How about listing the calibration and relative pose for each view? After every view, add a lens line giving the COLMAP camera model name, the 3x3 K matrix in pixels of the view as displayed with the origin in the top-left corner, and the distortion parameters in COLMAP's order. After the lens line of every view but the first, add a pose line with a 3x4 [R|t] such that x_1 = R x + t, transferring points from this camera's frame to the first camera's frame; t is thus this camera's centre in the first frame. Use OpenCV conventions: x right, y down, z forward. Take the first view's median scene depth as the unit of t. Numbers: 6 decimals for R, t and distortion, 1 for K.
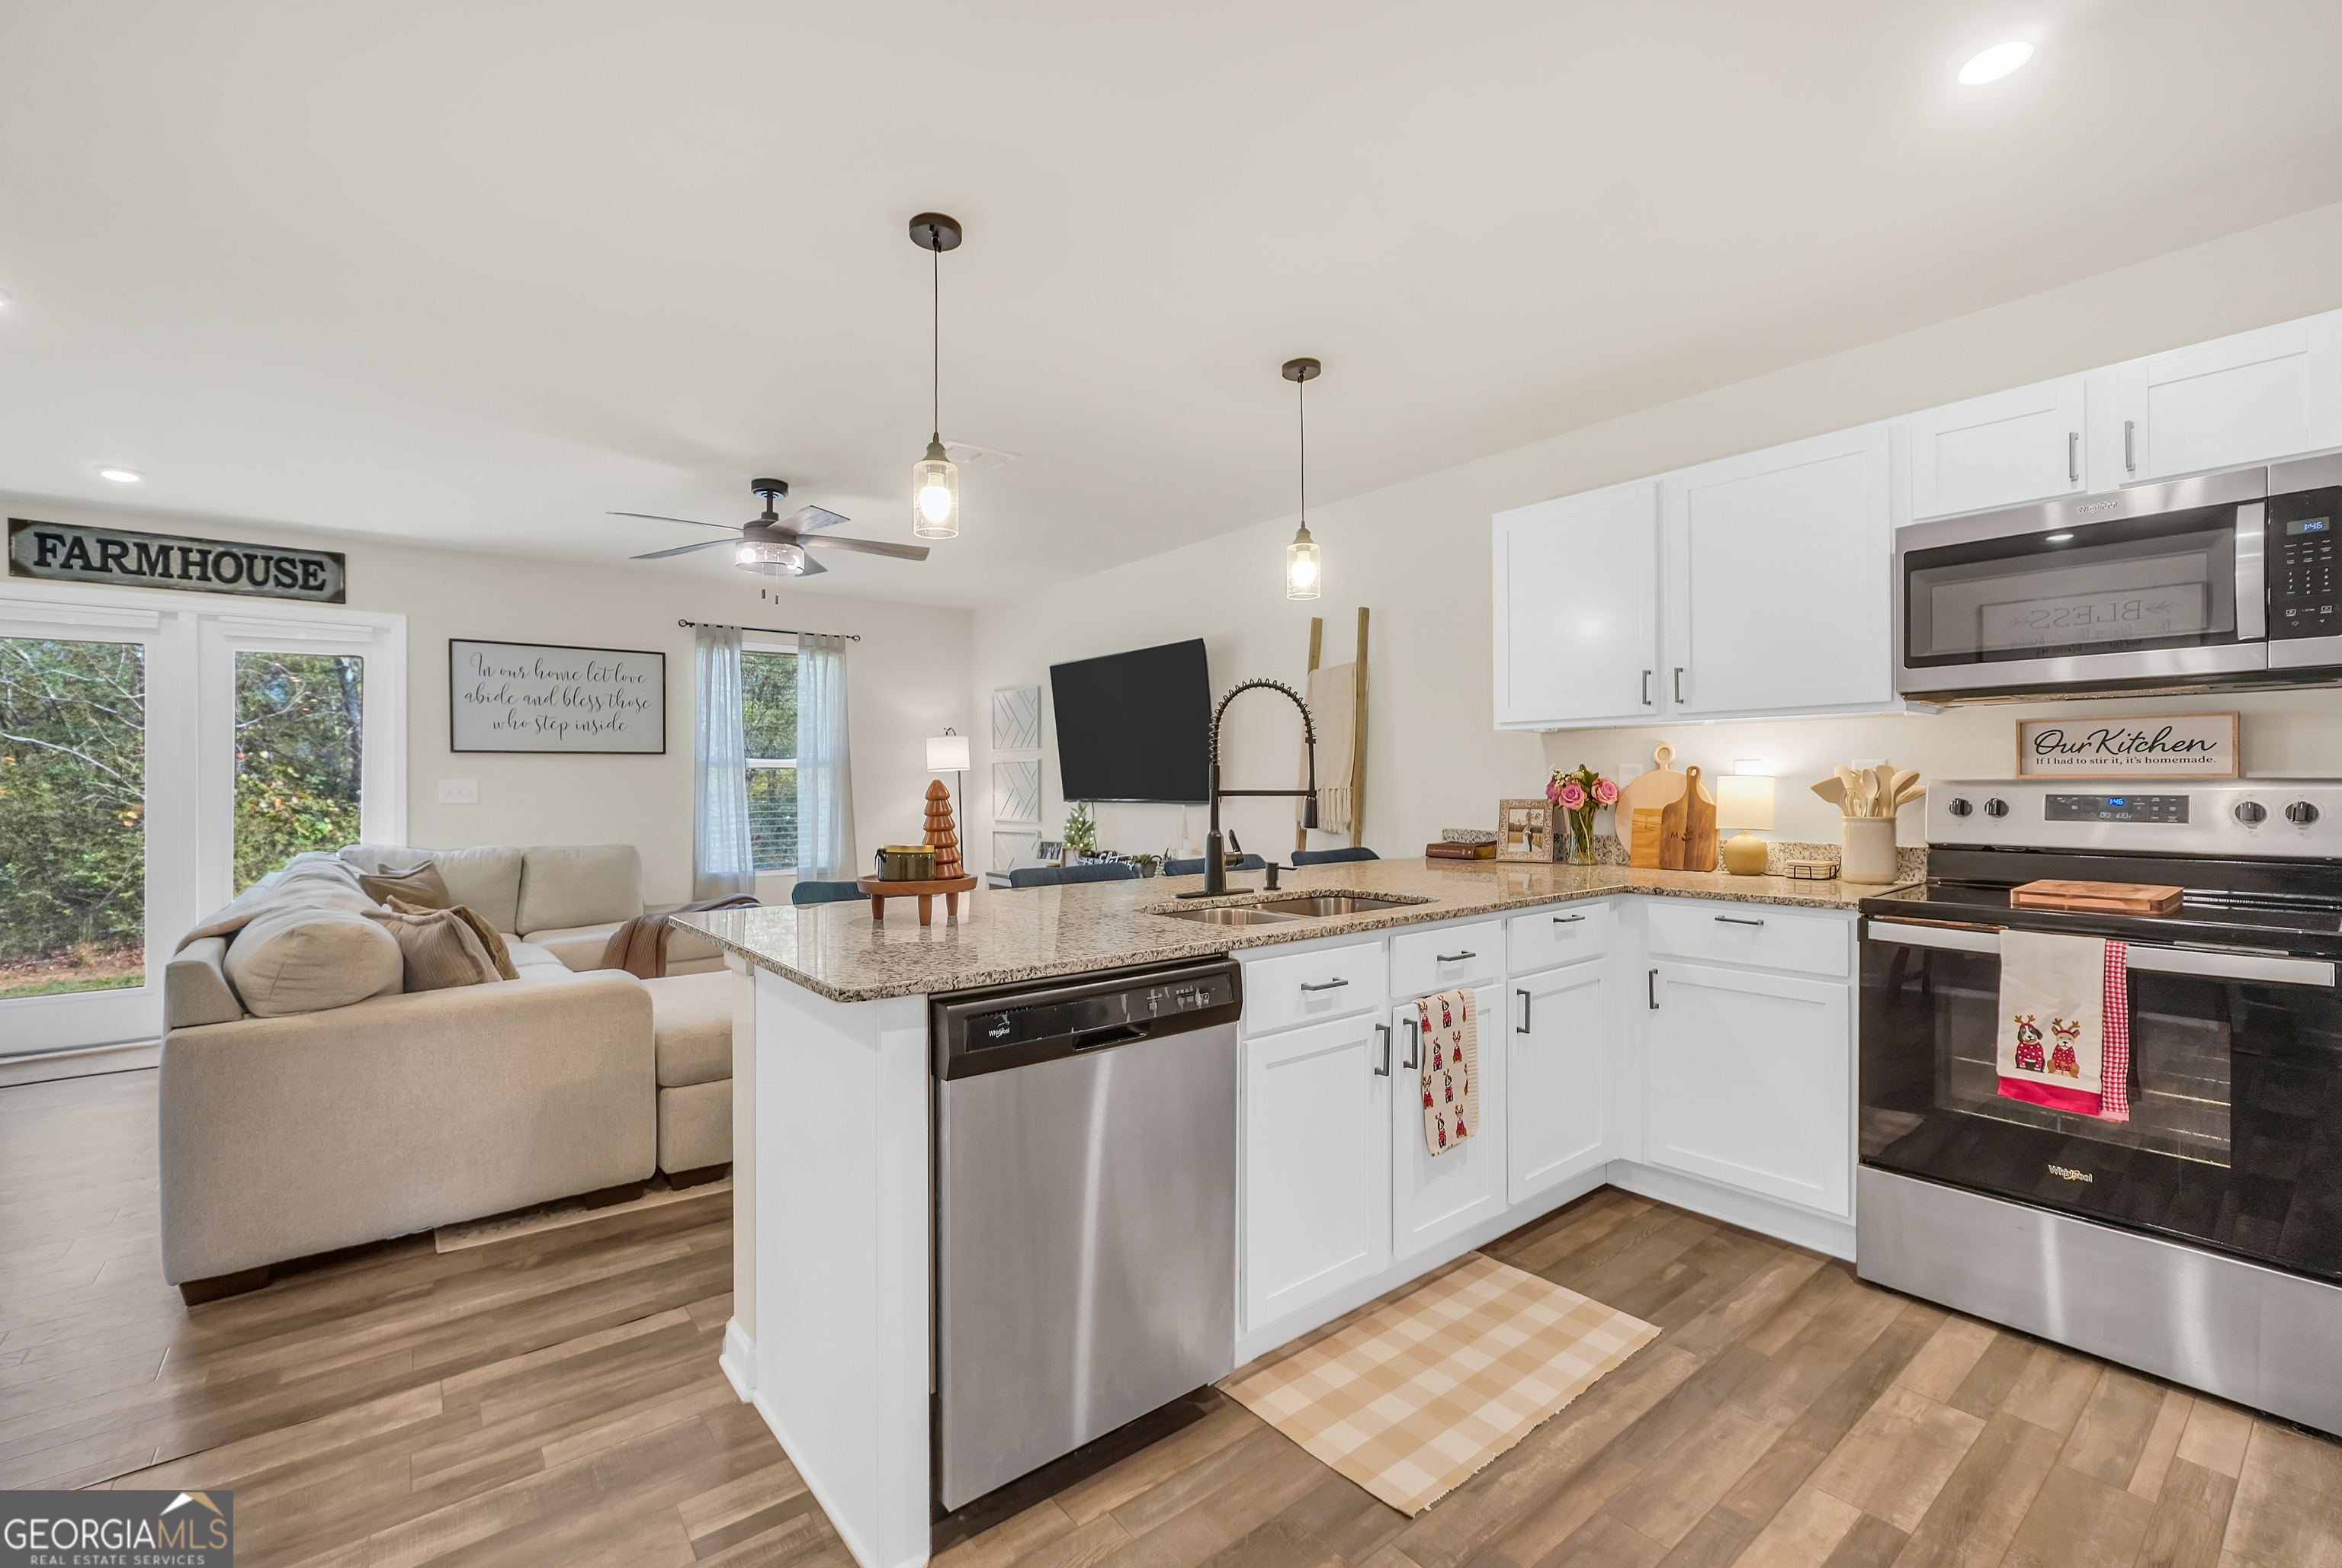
lens RADIAL K [[1008.0, 0, 1134.0], [0, 1008.0, 783.0], [0, 0, 1]] dist [-0.020430, 0.007138]
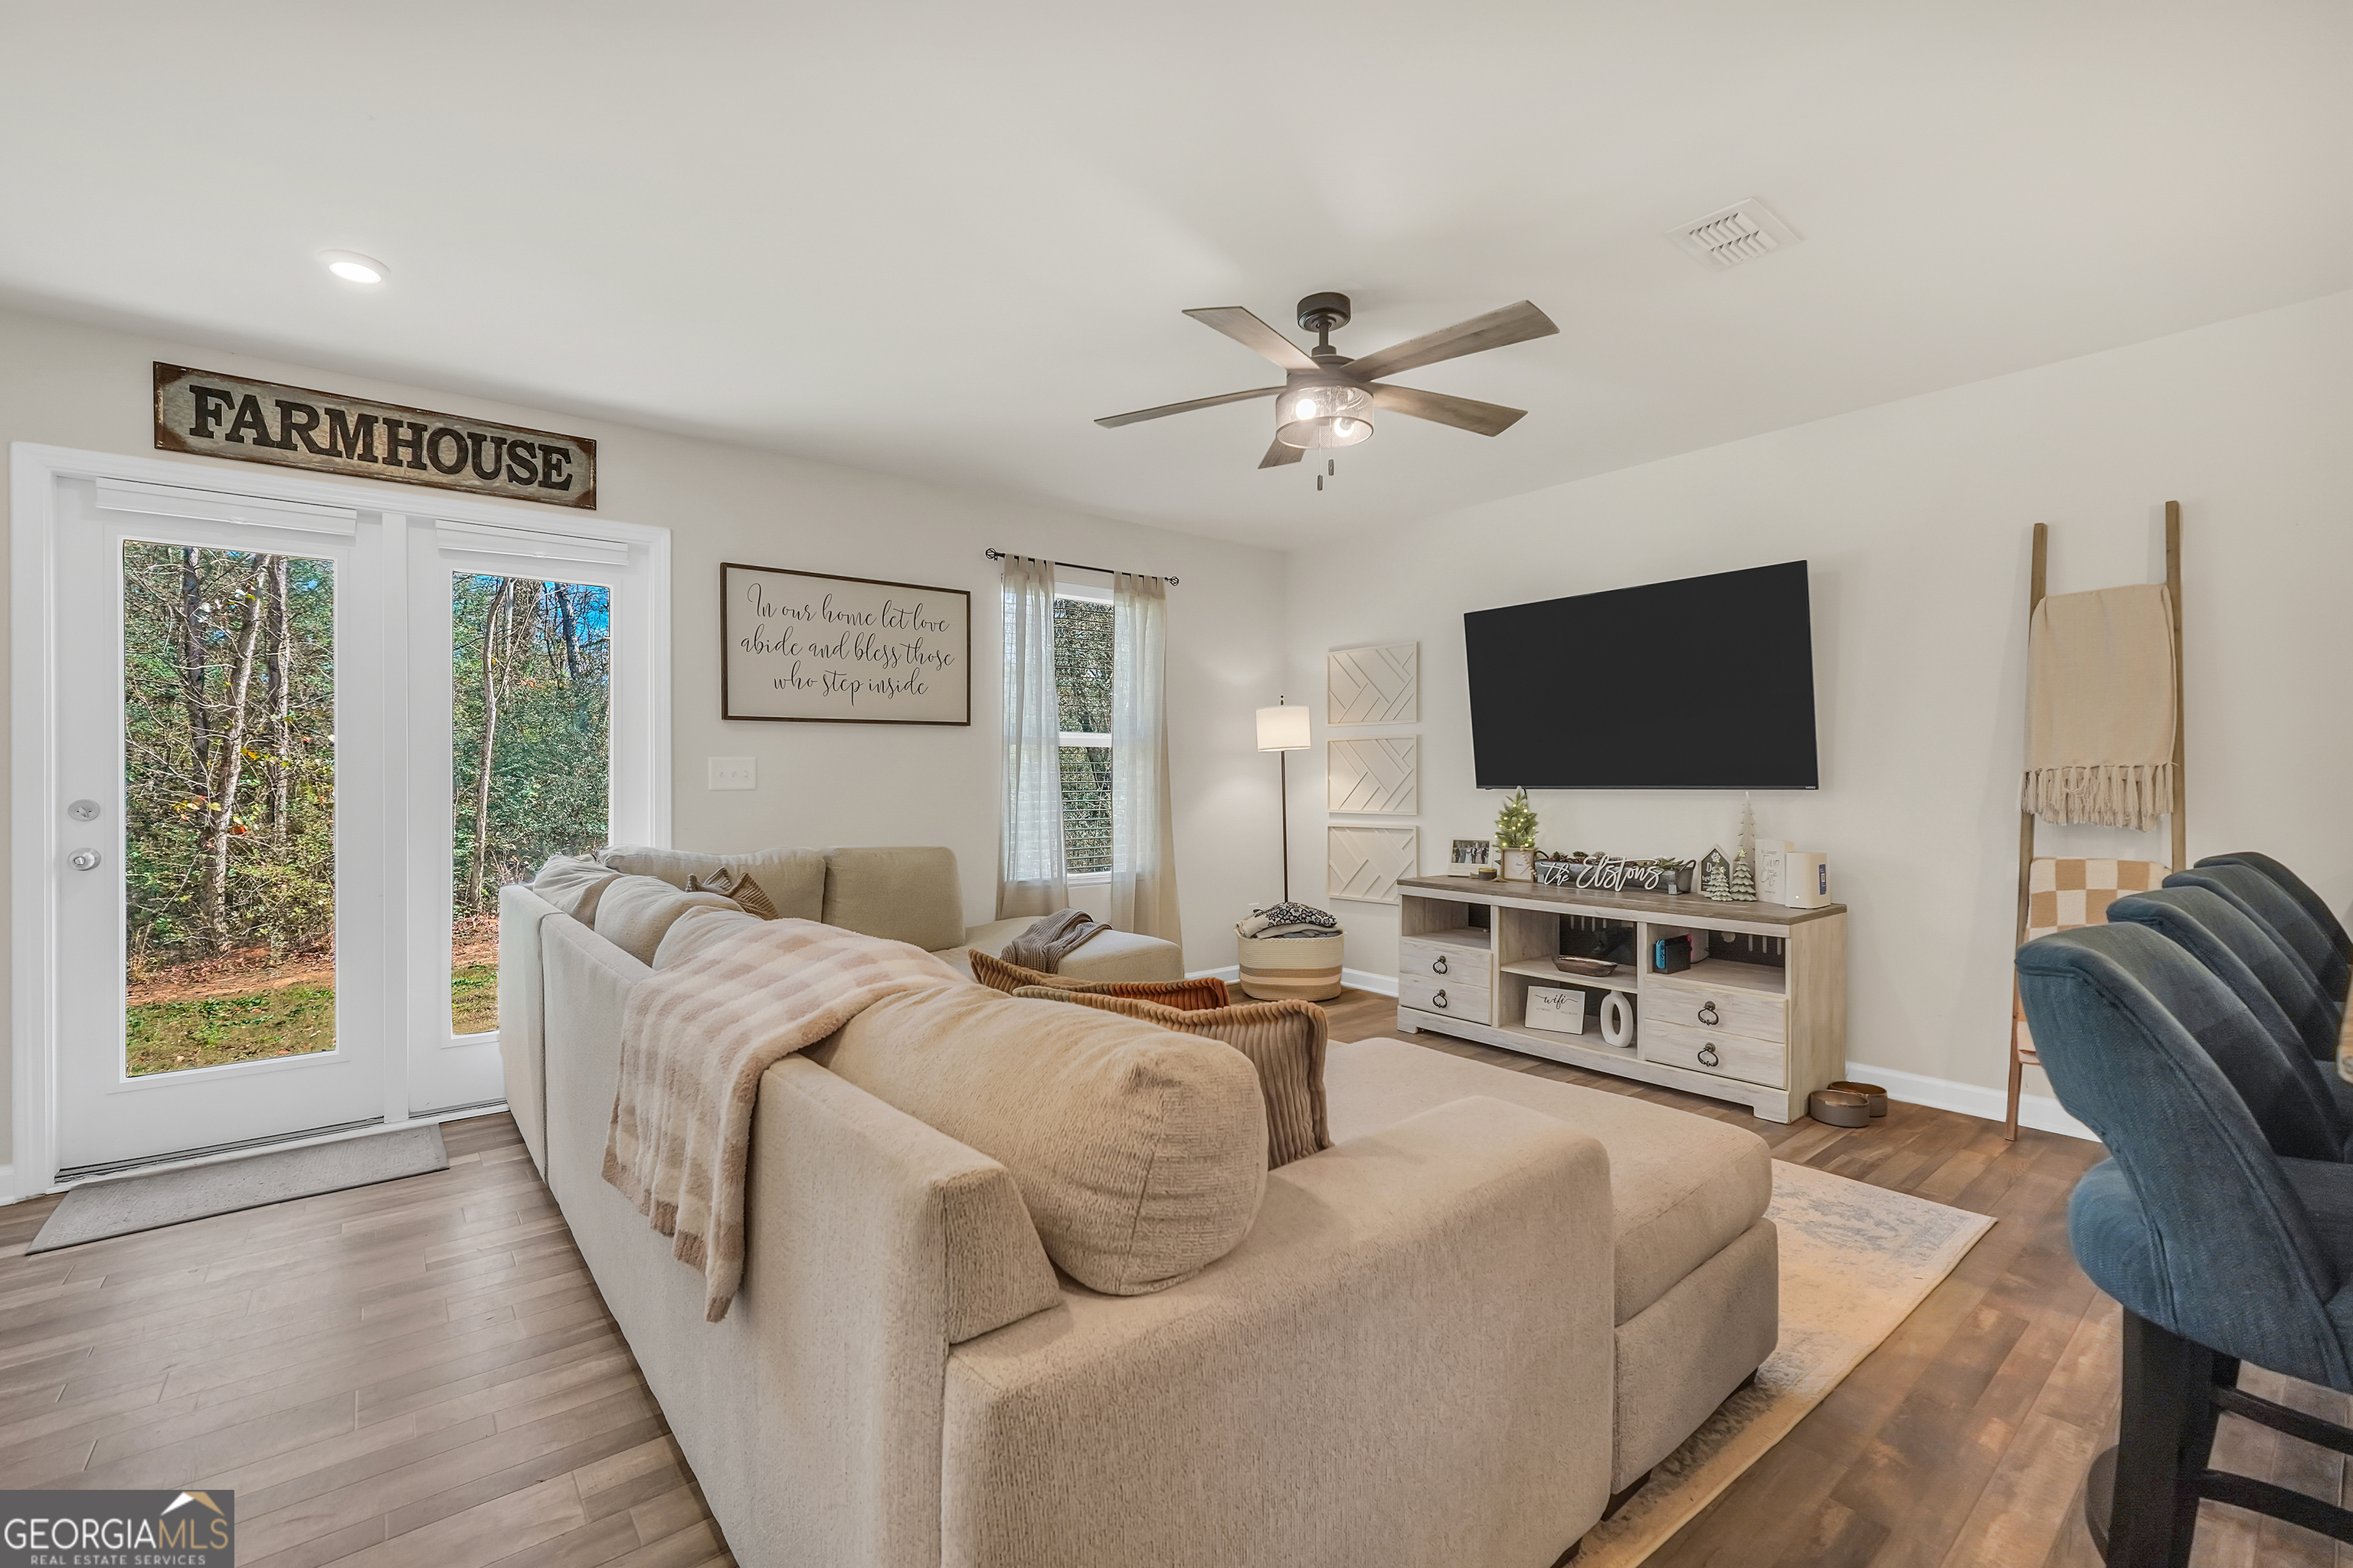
lens RADIAL K [[1012.8, 0, 1139.3], [0, 1012.8, 783.0], [0, 0, 1]] dist [-0.020430, 0.007138]
pose [[0.999989, 0.000902, 0.004577, -0.418963], [-0.000936, 0.999972, 0.007367, 0.011222], [-0.004570, -0.007371, 0.999962, 0.284528]]
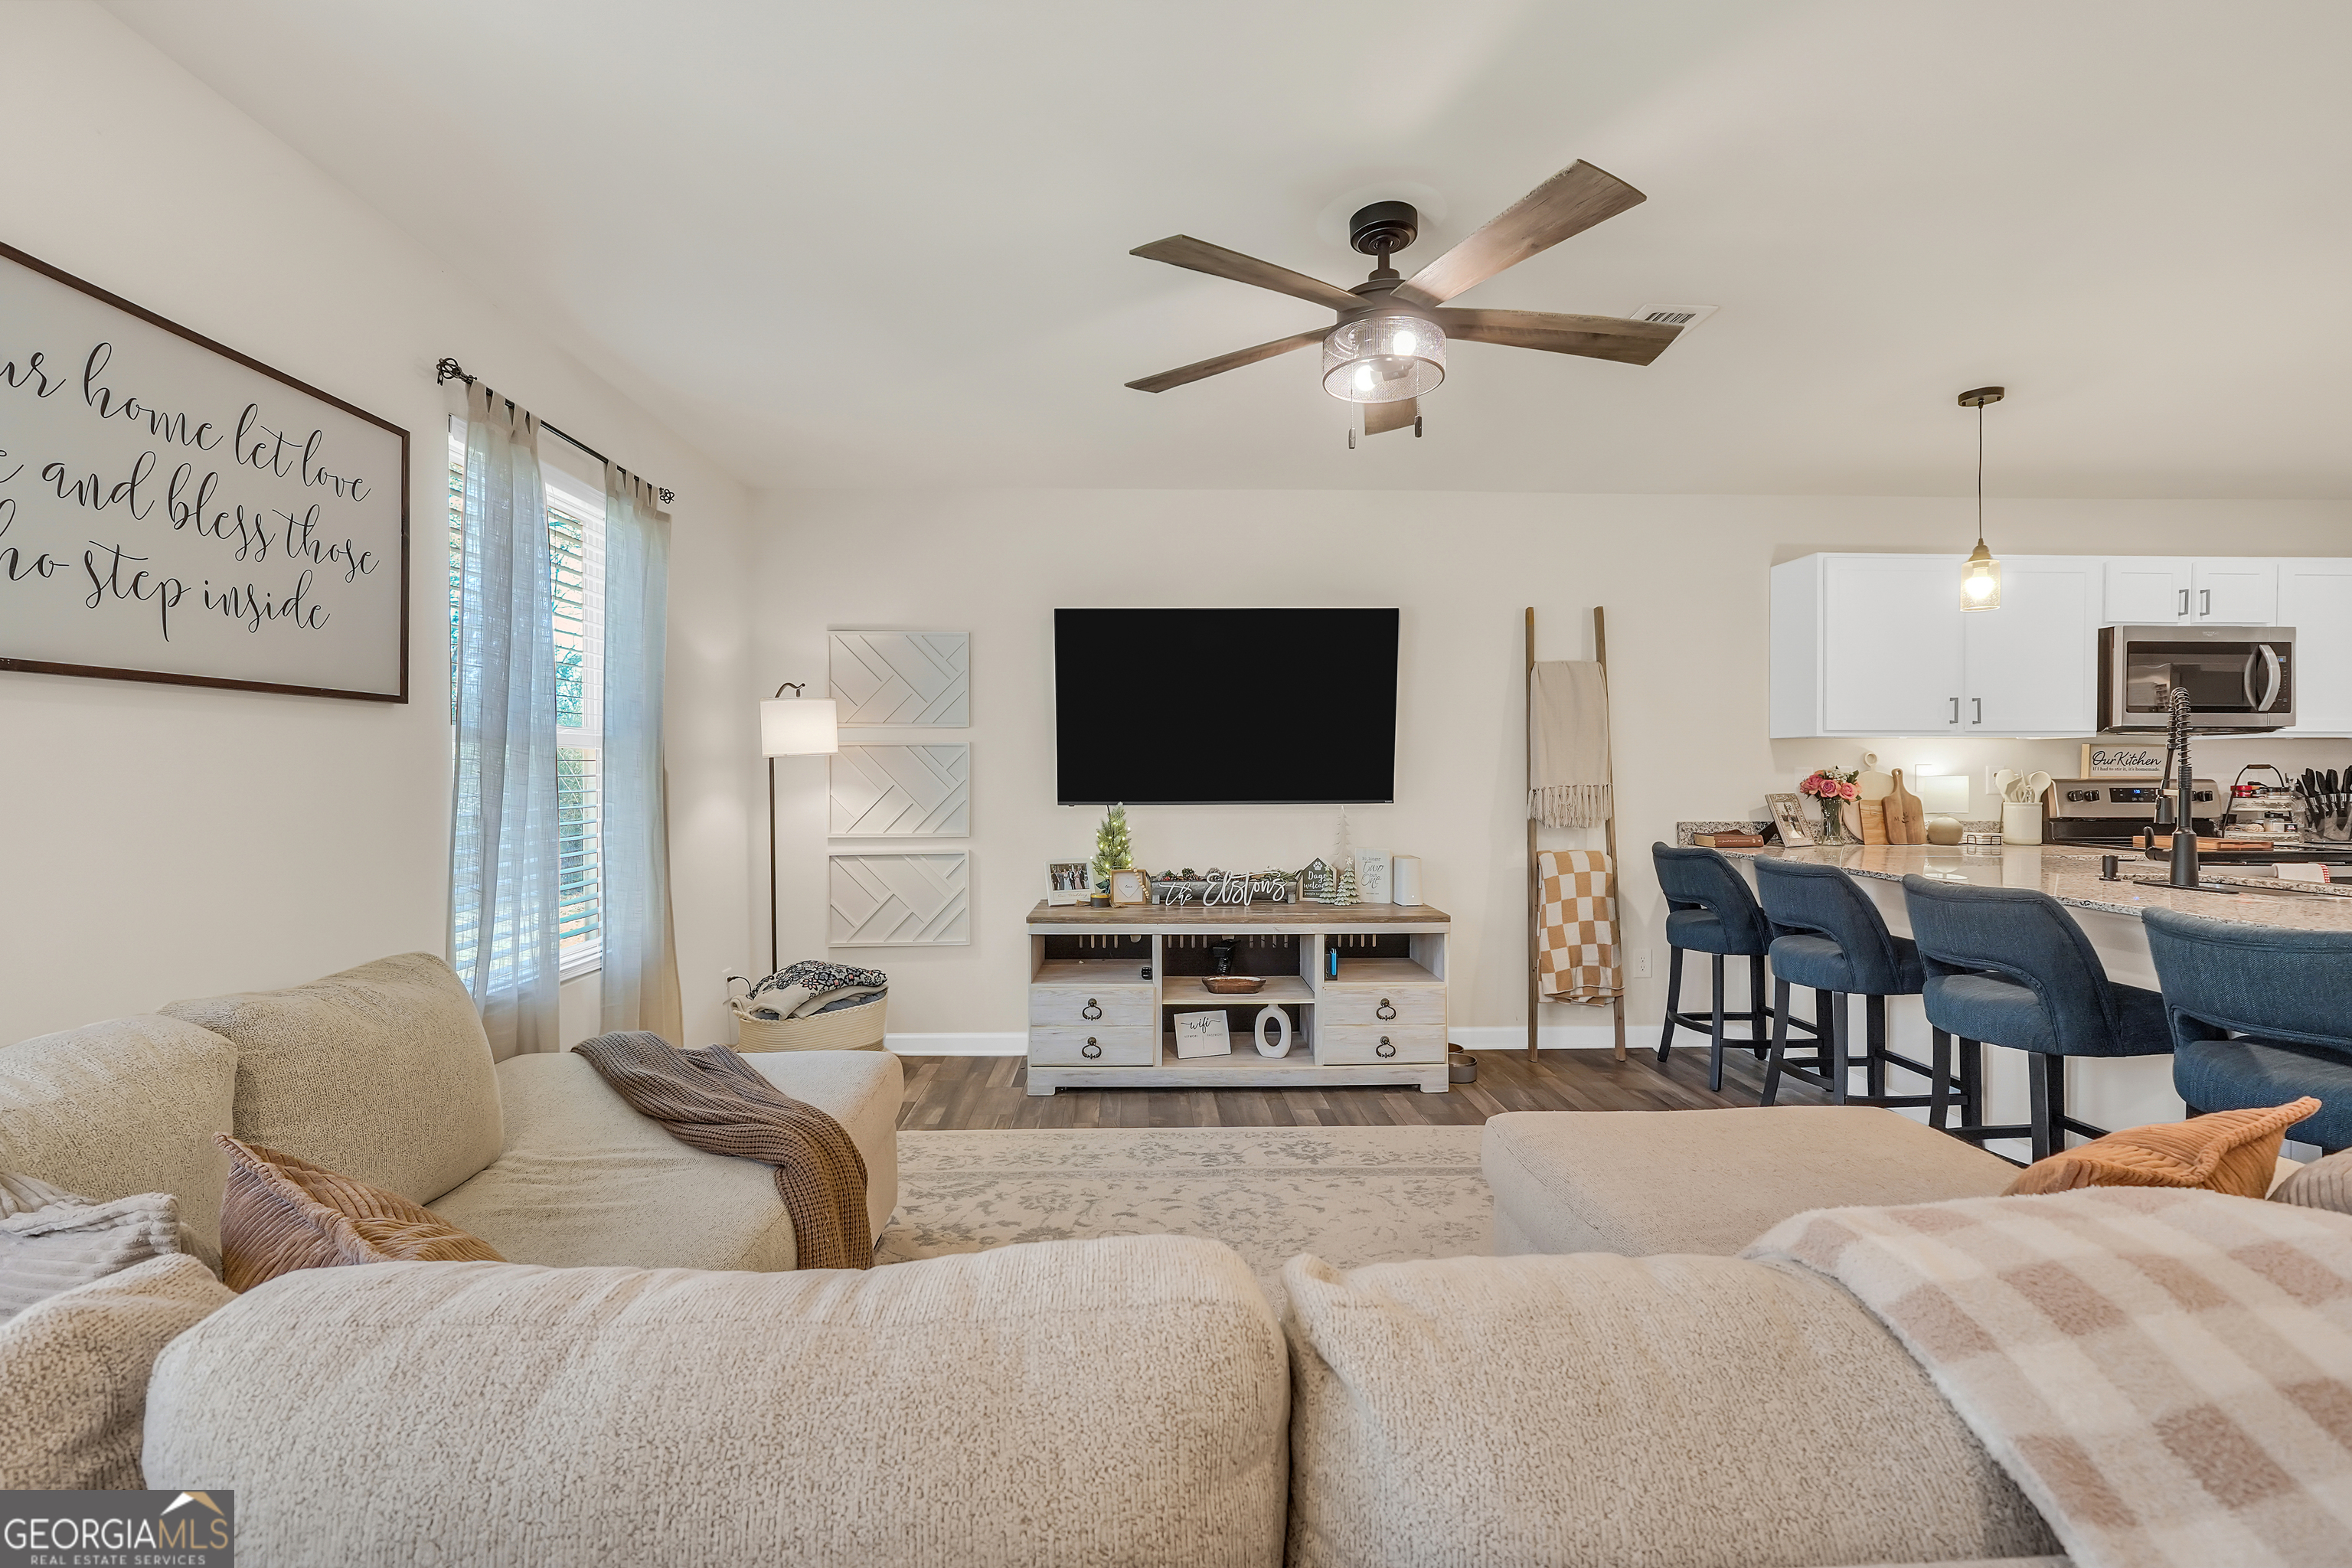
lens RADIAL K [[1000.4, 0, 1174.0], [0, 1000.4, 778.7], [0, 0, 1]] dist [-0.016641, 0.006089]
pose [[0.581001, -0.000355, 0.813903, -0.738634], [-0.002959, 0.999992, 0.002548, -0.002297], [-0.813898, -0.003888, 0.580995, 0.672460]]
